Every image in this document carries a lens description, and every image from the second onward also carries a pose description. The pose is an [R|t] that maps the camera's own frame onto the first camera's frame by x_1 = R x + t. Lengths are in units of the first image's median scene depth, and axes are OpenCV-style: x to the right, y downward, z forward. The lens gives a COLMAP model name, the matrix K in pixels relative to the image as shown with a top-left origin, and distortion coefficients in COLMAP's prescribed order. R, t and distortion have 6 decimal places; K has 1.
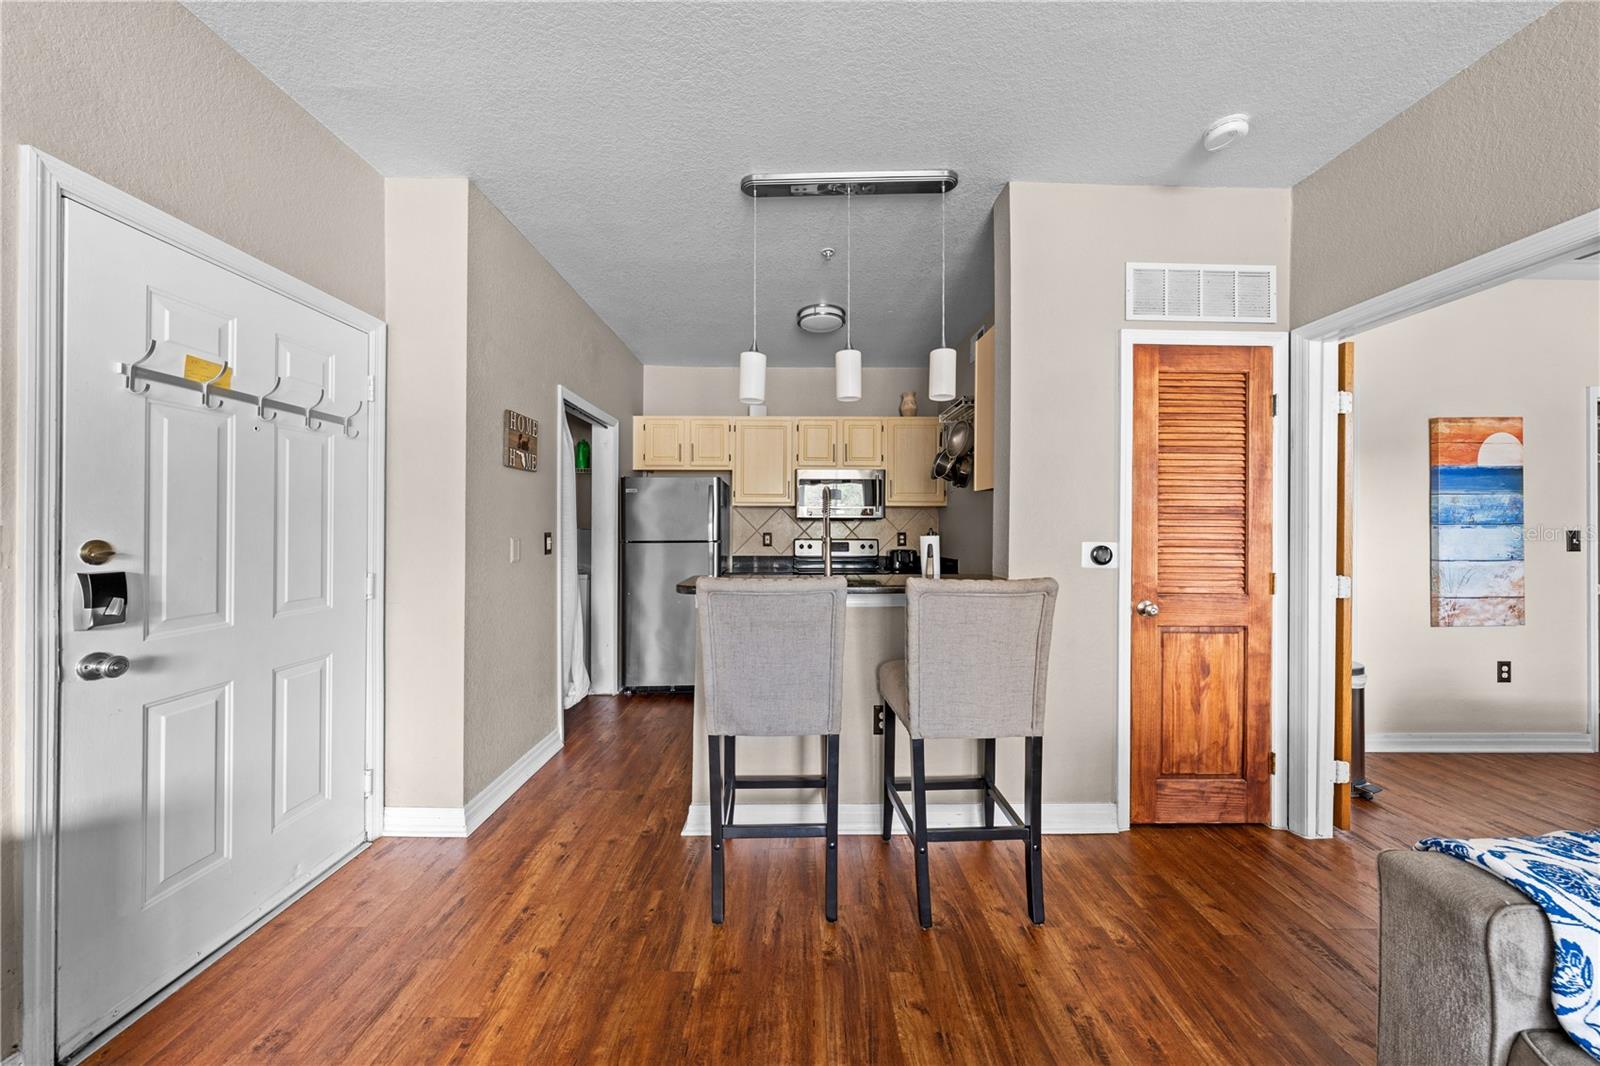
lens RADIAL K [[543.0, 0, 805.6], [0, 543.0, 527.6], [0, 0, 1]] dist [-0.002391, 0.000174]
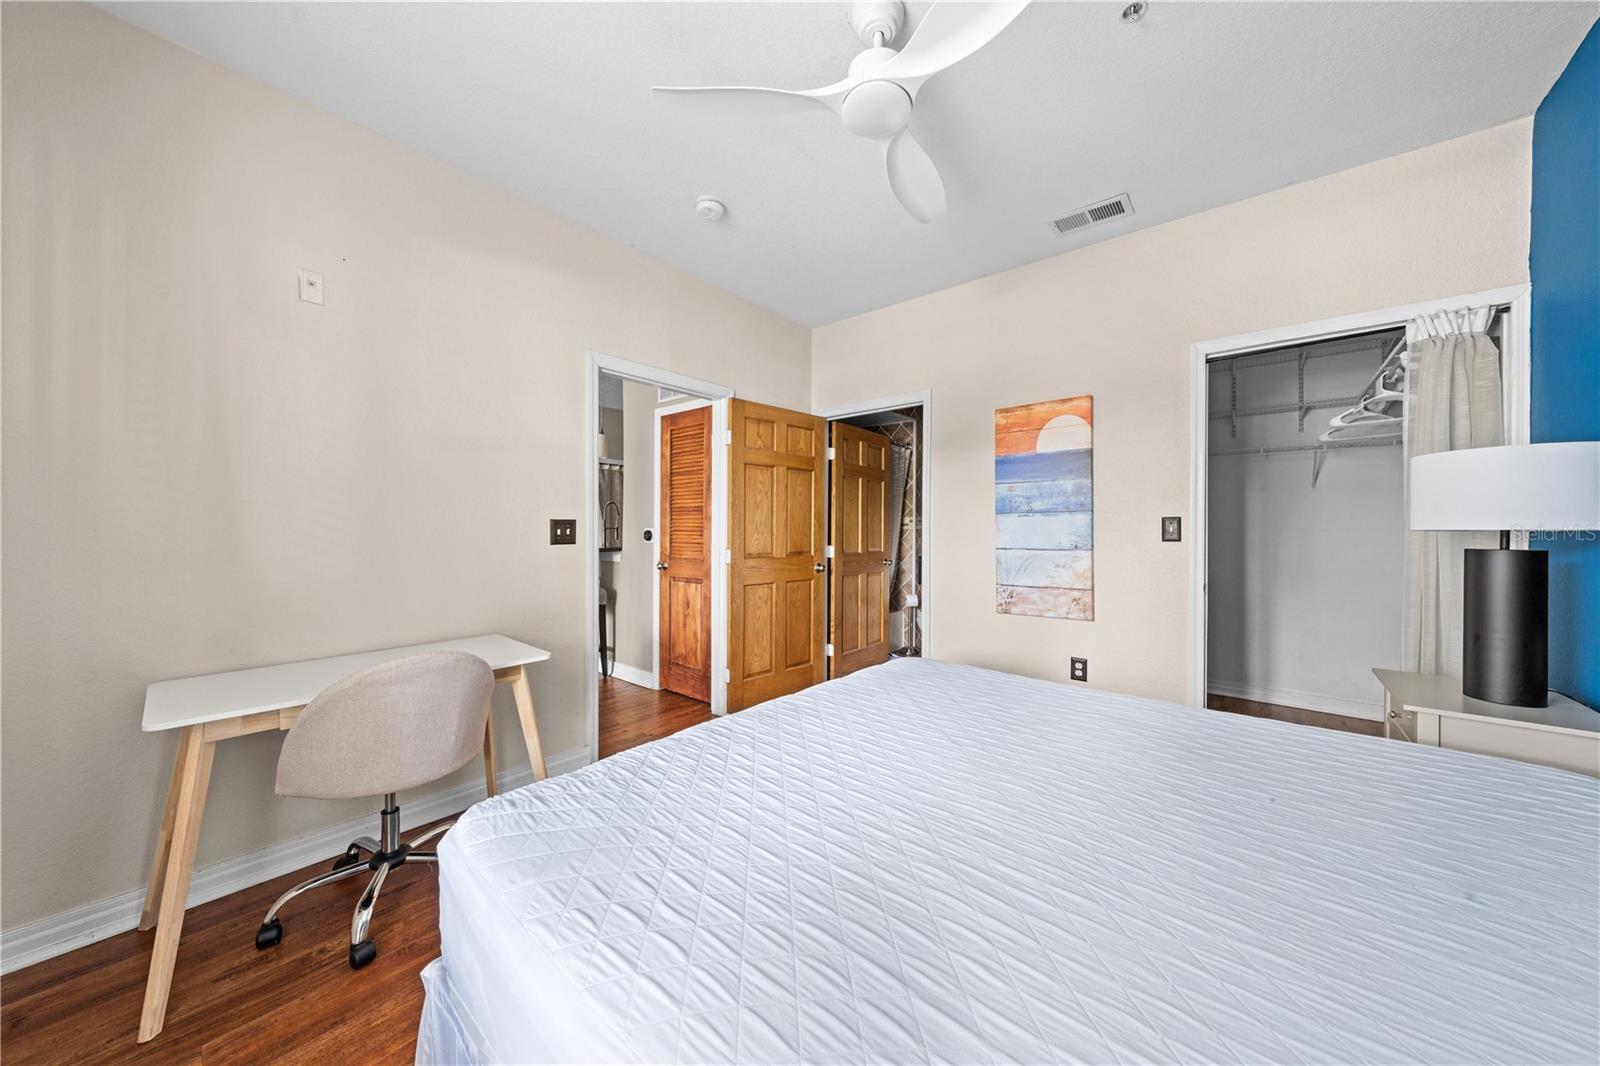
lens RADIAL K [[541.3, 0, 800.5], [0, 541.3, 530.7], [0, 0, 1]] dist [-0.002259, 0.000425]
pose [[0.751559, -0.001183, -0.659665, 2.089620], [0.001853, 0.999998, 0.000317, 0.034663], [0.659663, -0.001461, 0.751560, -0.025689]]
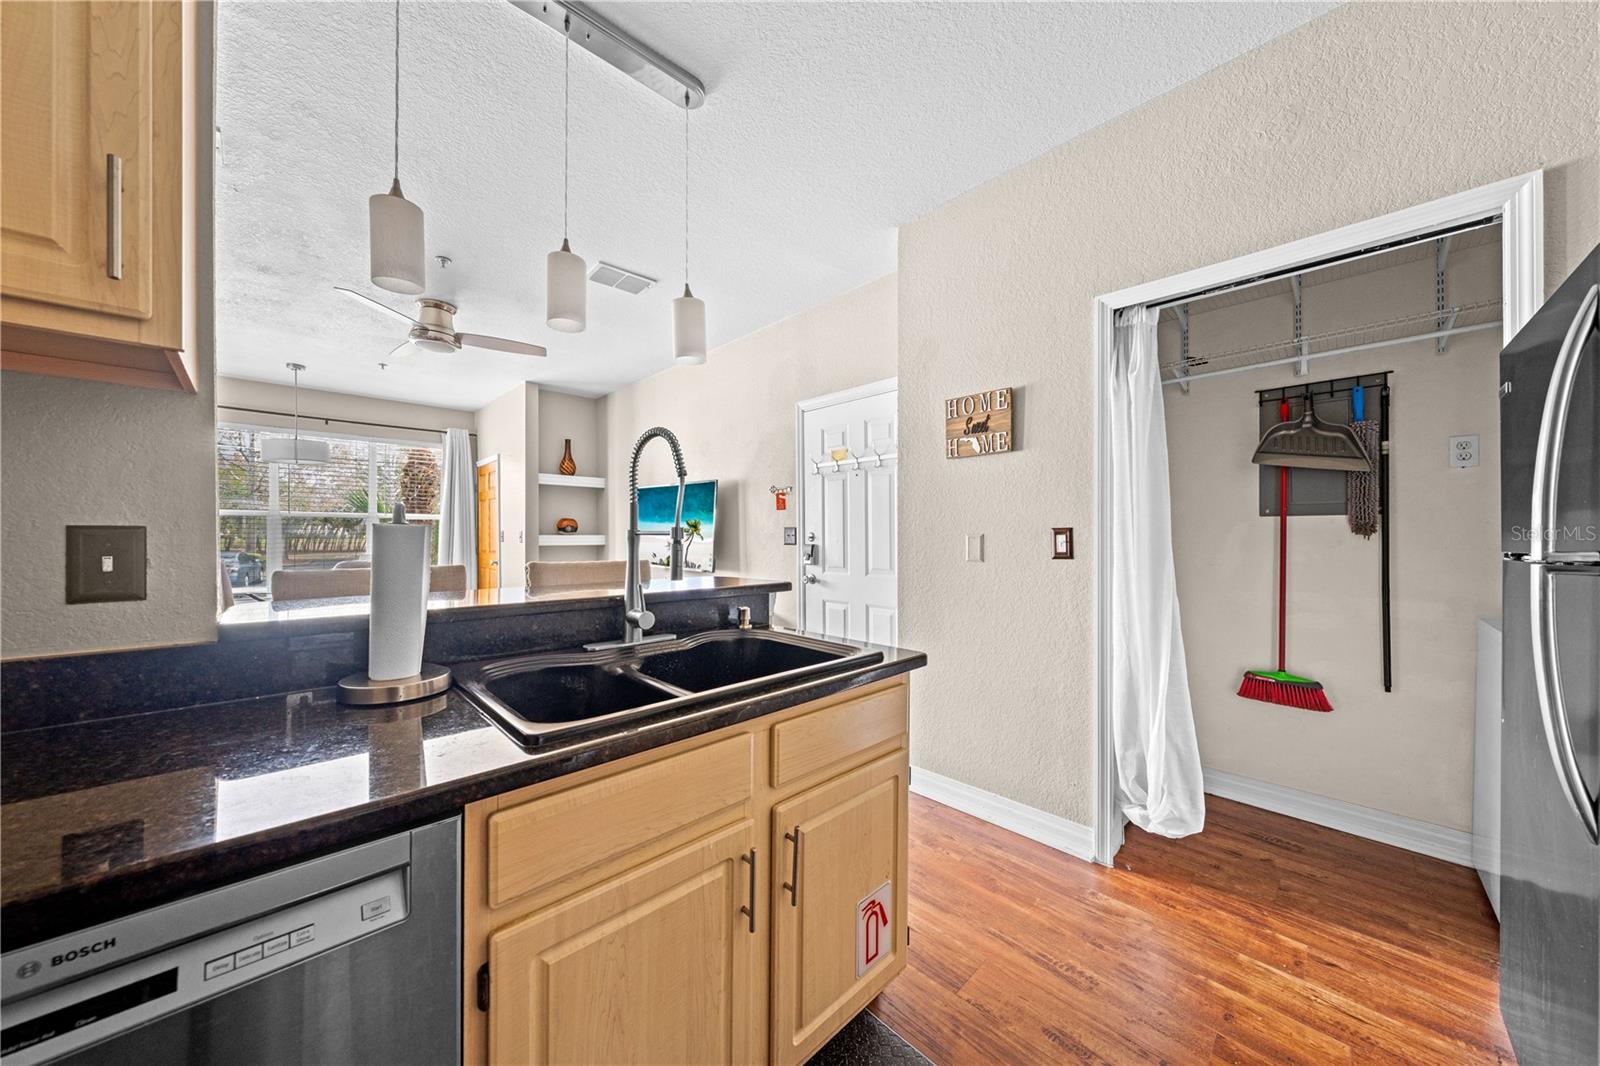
lens RADIAL K [[541.5, 0, 800.1], [0, 541.5, 536.2], [0, 0, 1]] dist [-0.000842, 0.000036]
pose [[-0.732774, -0.001907, -0.680470, 0.324982], [0.000013, 0.999996, -0.002816, 0.028131], [0.680473, -0.002072, -0.732771, 1.671151]]
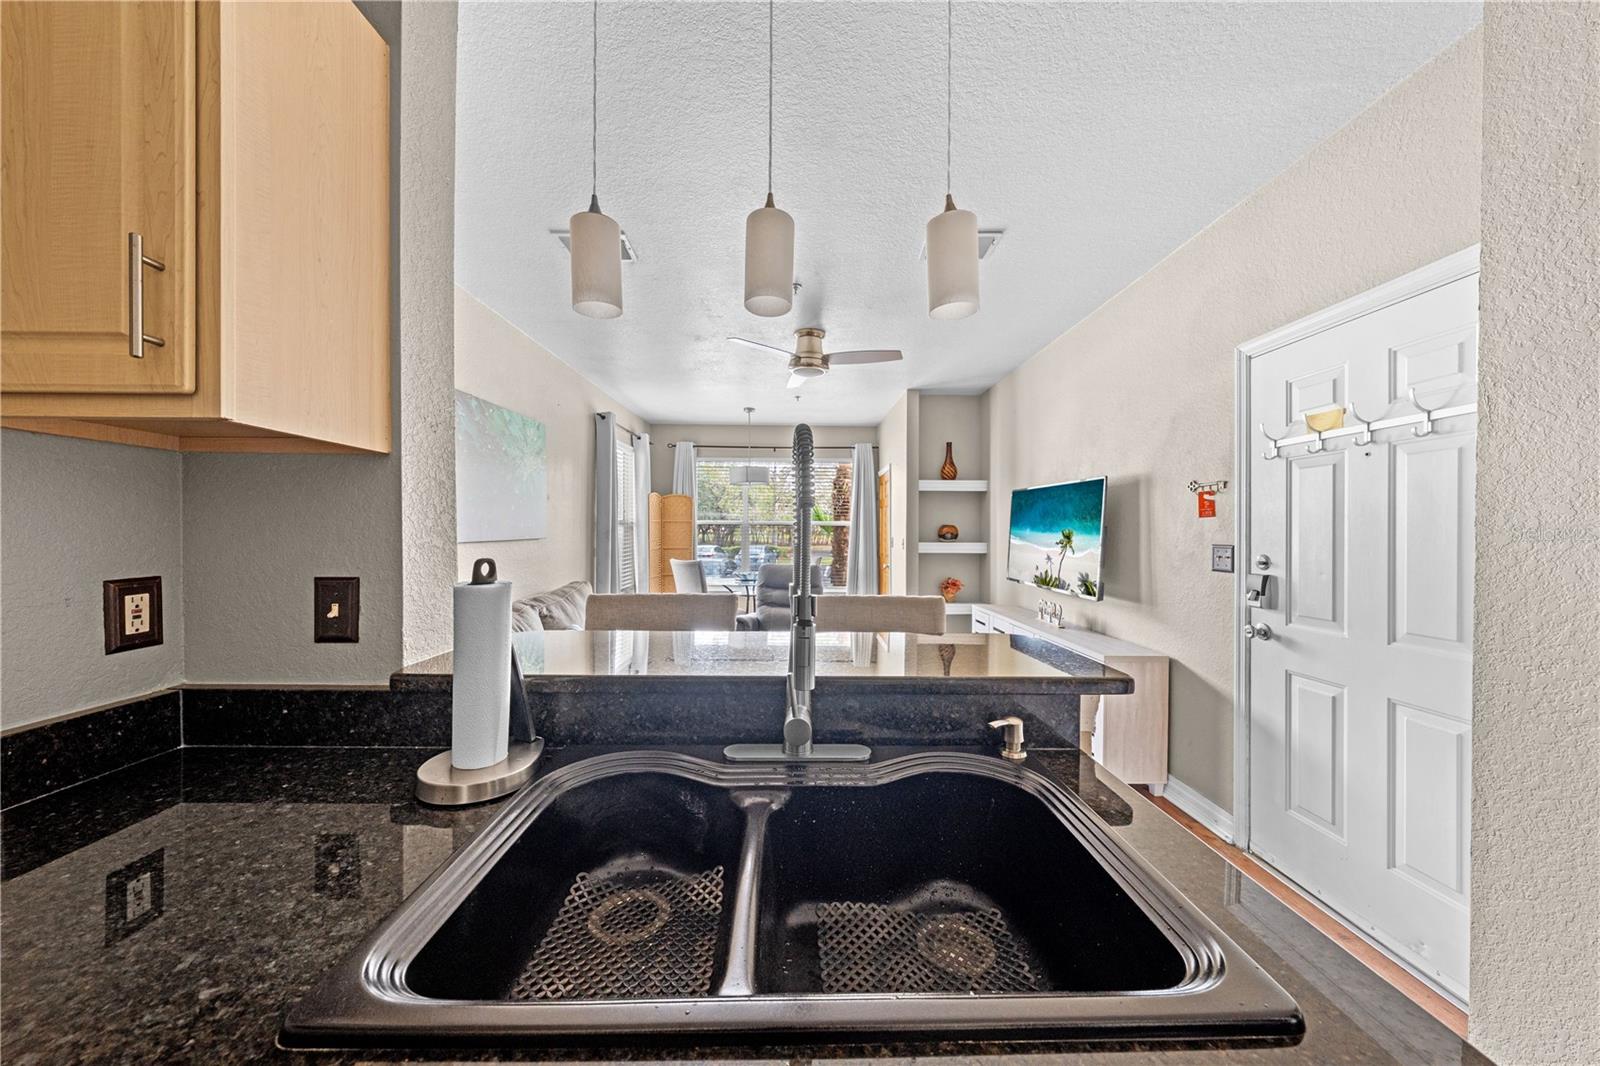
lens RADIAL K [[537.8, 0, 803.0], [0, 537.8, 535.7], [0, 0, 1]] dist [-0.001865, 0.000245]
pose [[-0.999952, -0.007384, 0.006445, 0.043717], [-0.007354, 0.999962, 0.004705, -0.018357], [-0.006480, 0.004657, -0.999968, 1.497496]]
